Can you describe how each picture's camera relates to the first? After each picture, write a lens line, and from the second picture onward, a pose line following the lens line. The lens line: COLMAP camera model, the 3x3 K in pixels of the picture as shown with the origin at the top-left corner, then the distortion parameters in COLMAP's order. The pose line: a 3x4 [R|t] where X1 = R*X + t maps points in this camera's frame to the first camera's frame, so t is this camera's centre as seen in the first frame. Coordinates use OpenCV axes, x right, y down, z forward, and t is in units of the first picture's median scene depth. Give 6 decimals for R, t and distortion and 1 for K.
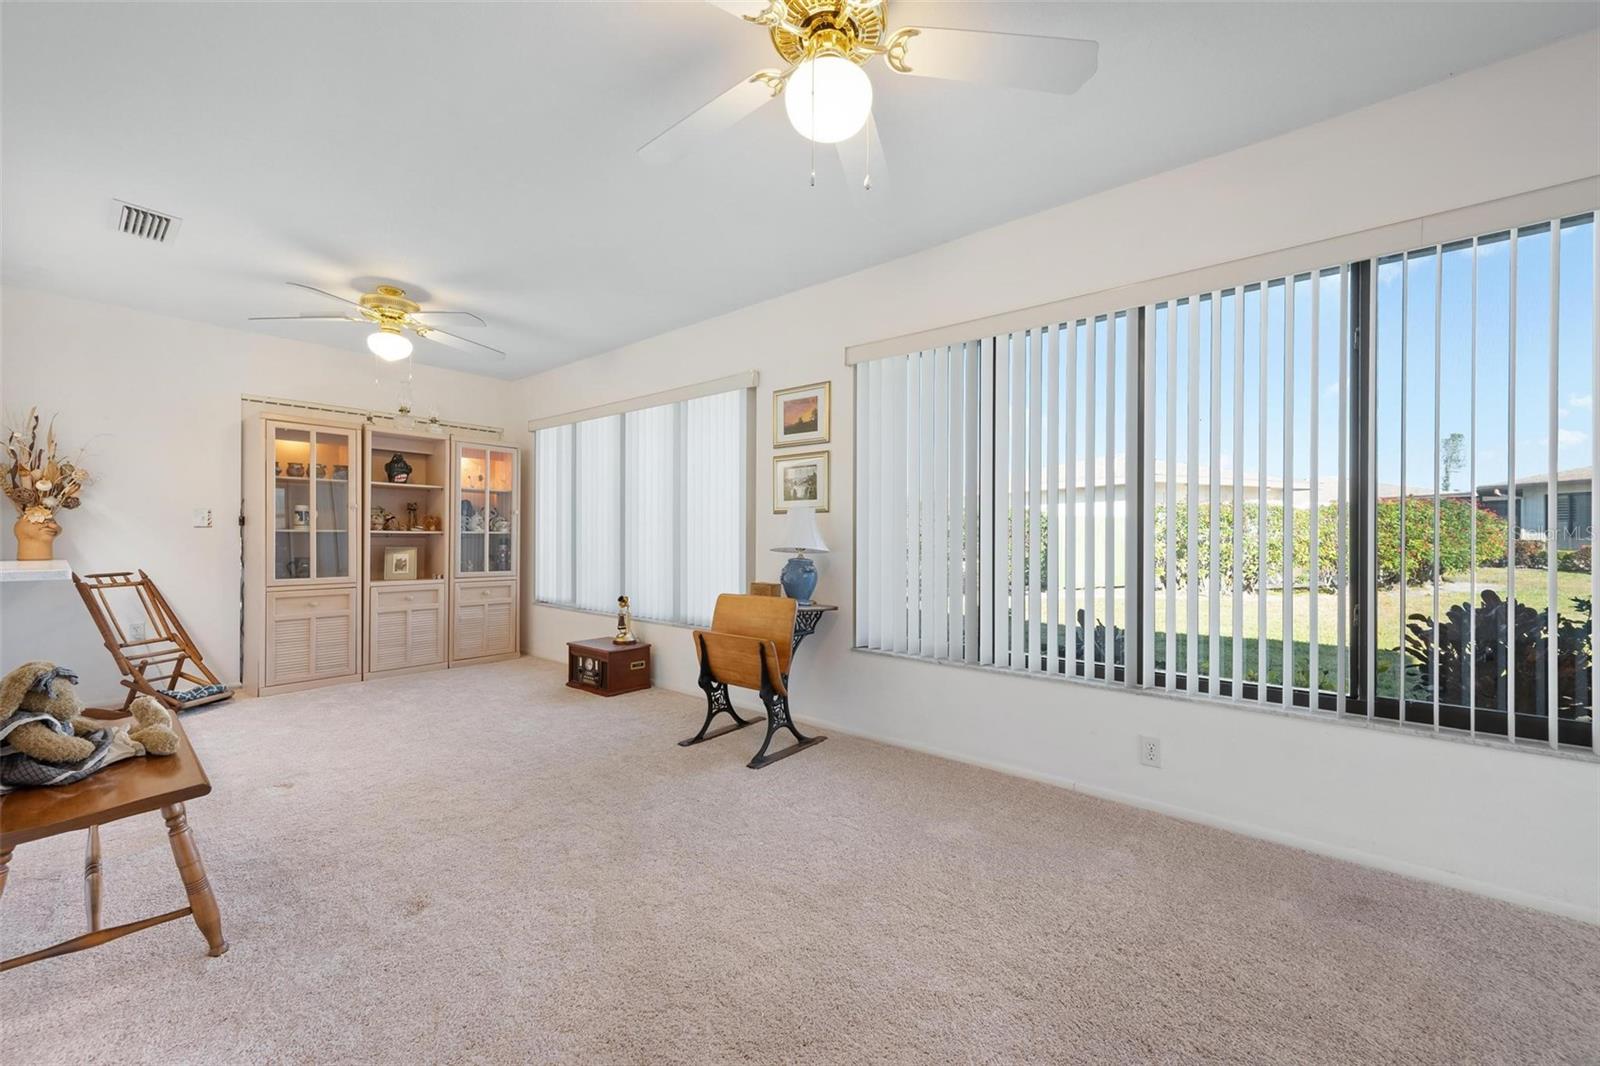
lens RADIAL K [[632.1, 0, 800.0], [0, 632.1, 533.0], [0, 0, 1]] dist [0.001012, 0.000819]
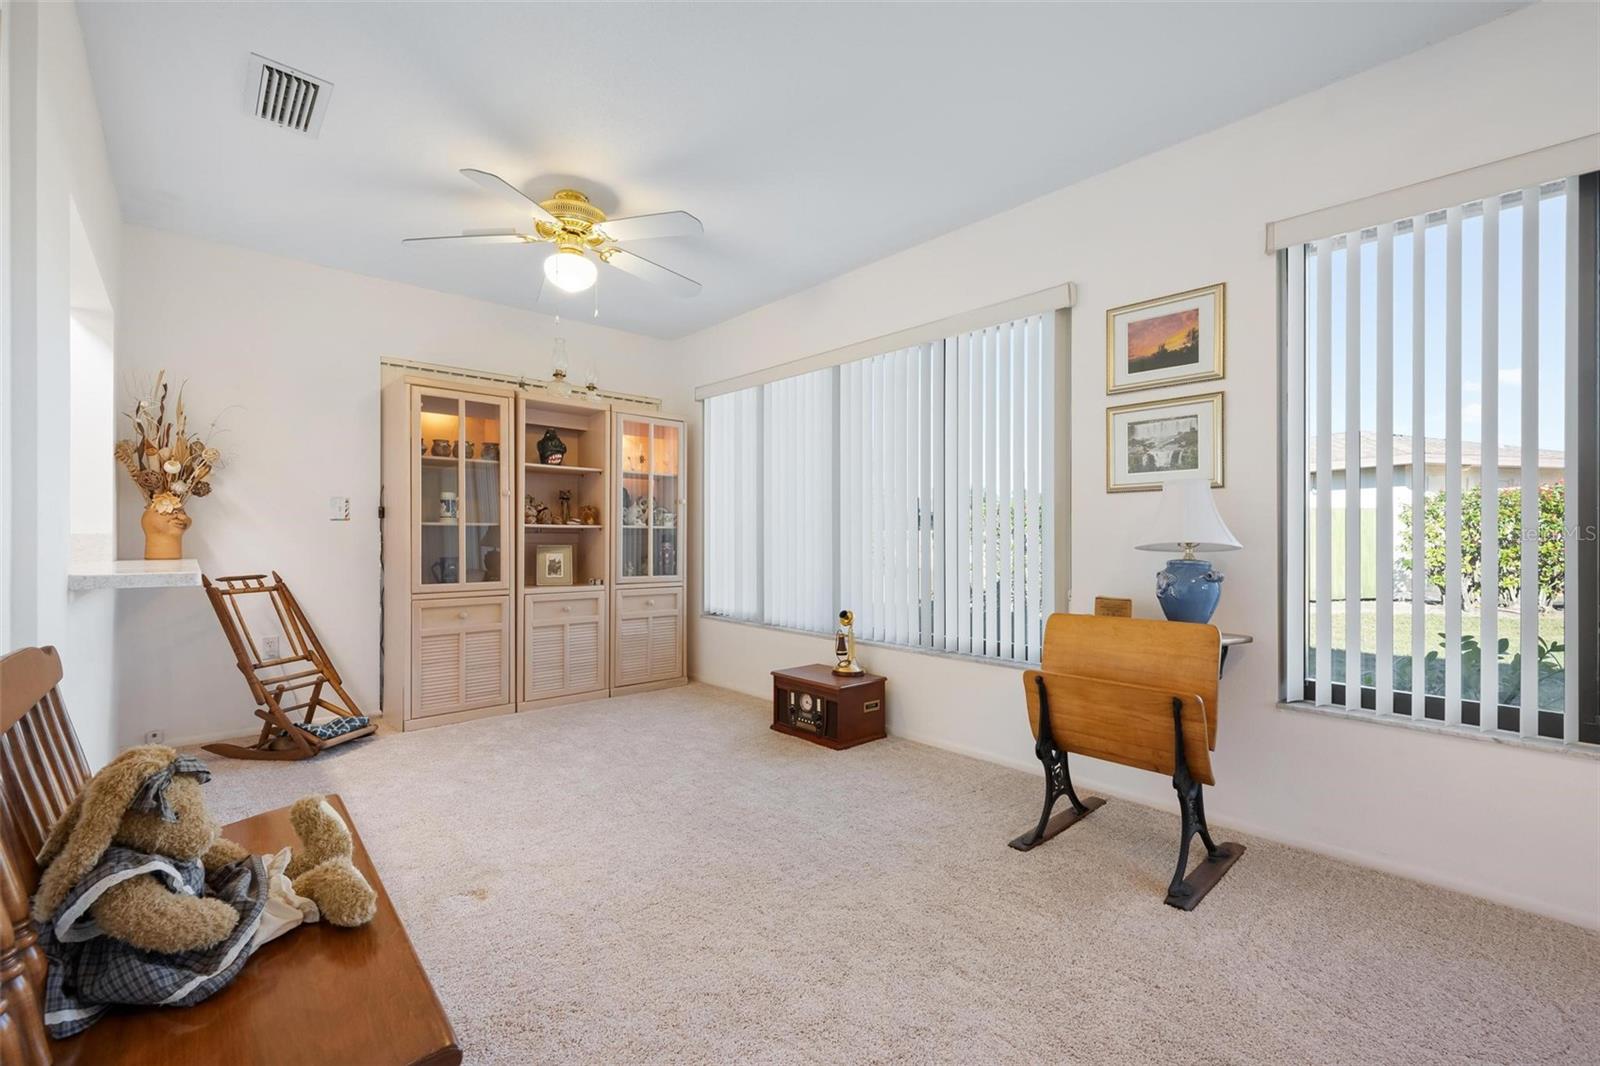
lens RADIAL K [[695.2, 0, 800.0], [0, 695.2, 533.0], [0, 0, 1]] dist [0.000844, -0.000294]
pose [[0.989456, -0.002769, -0.144807, -0.244484], [0.002637, 0.999996, -0.001107, 0.011095], [0.144810, 0.000714, 0.989459, 0.213998]]
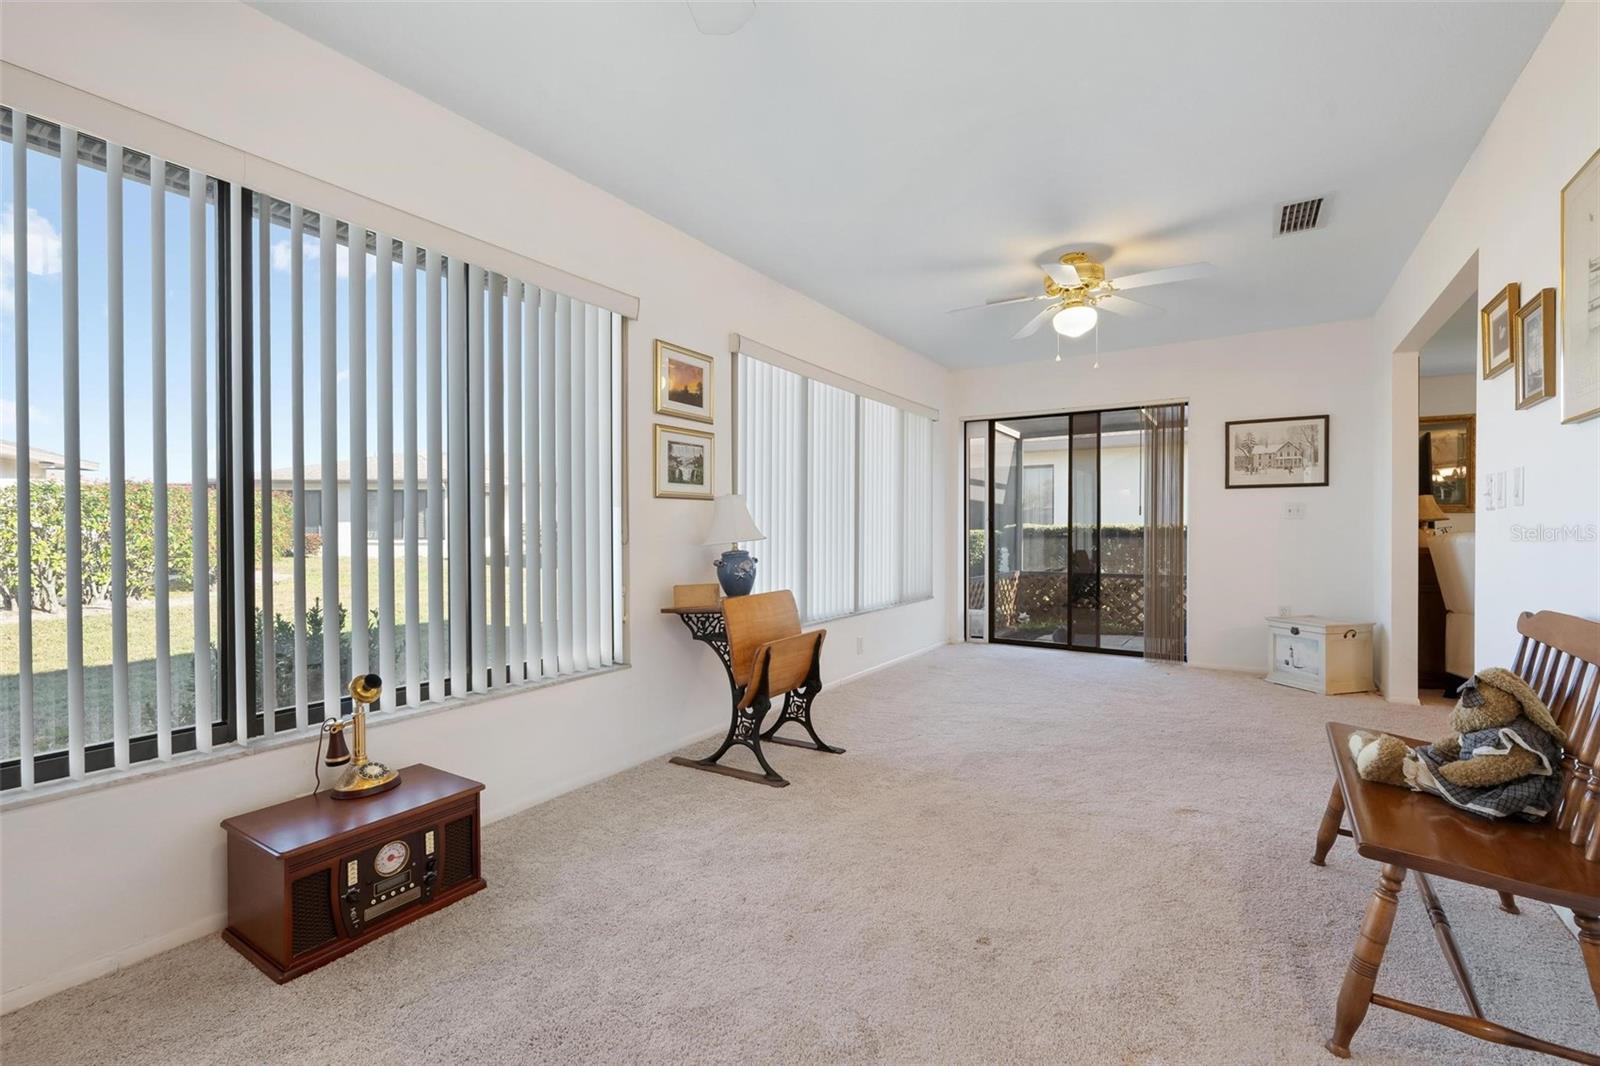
lens RADIAL K [[695.2, 0, 800.0], [0, 695.2, 533.0], [0, 0, 1]] dist [0.000844, -0.000294]
pose [[-0.123533, -0.012237, 0.992265, -0.862746], [-0.001484, 0.999925, 0.012146, 0.002116], [-0.992339, 0.000028, -0.123542, 0.883308]]
